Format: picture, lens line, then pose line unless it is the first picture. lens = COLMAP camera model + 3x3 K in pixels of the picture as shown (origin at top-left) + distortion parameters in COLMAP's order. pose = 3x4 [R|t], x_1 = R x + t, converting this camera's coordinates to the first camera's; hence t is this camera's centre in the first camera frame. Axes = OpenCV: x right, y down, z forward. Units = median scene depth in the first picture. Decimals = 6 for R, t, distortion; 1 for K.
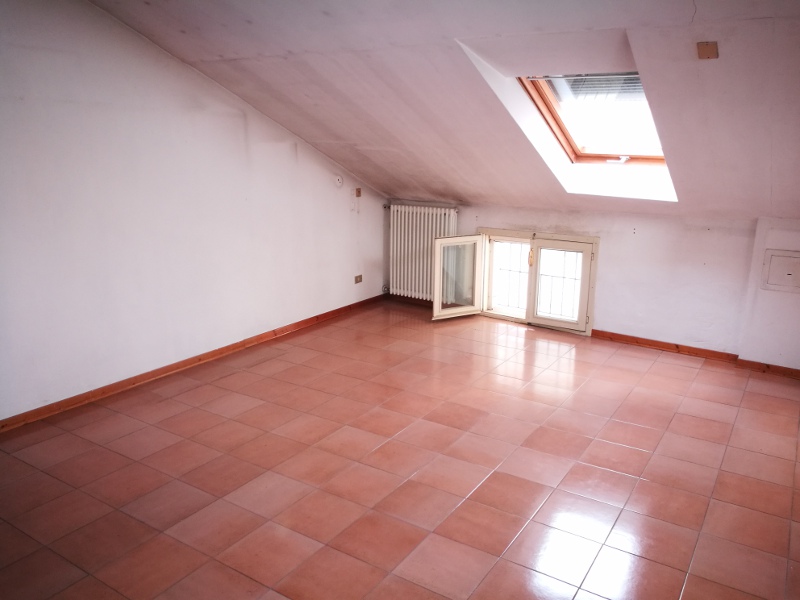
lens RADIAL K [[627.3, 0, 403.5], [0, 627.3, 297.7], [0, 0, 1]] dist [0.007940, 0.028008]
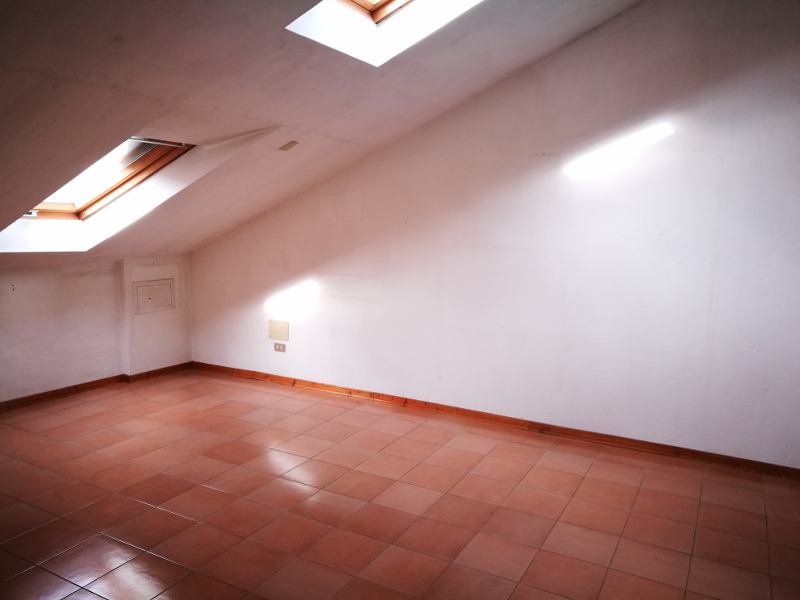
lens RADIAL K [[627.3, 0, 403.2], [0, 627.3, 301.0], [0, 0, 1]] dist [0.007940, 0.028008]
pose [[-0.064789, -0.157169, 0.985444, -0.690363], [0.215461, 0.962023, 0.167599, -0.134406], [-0.974361, 0.223183, -0.028464, 0.514220]]
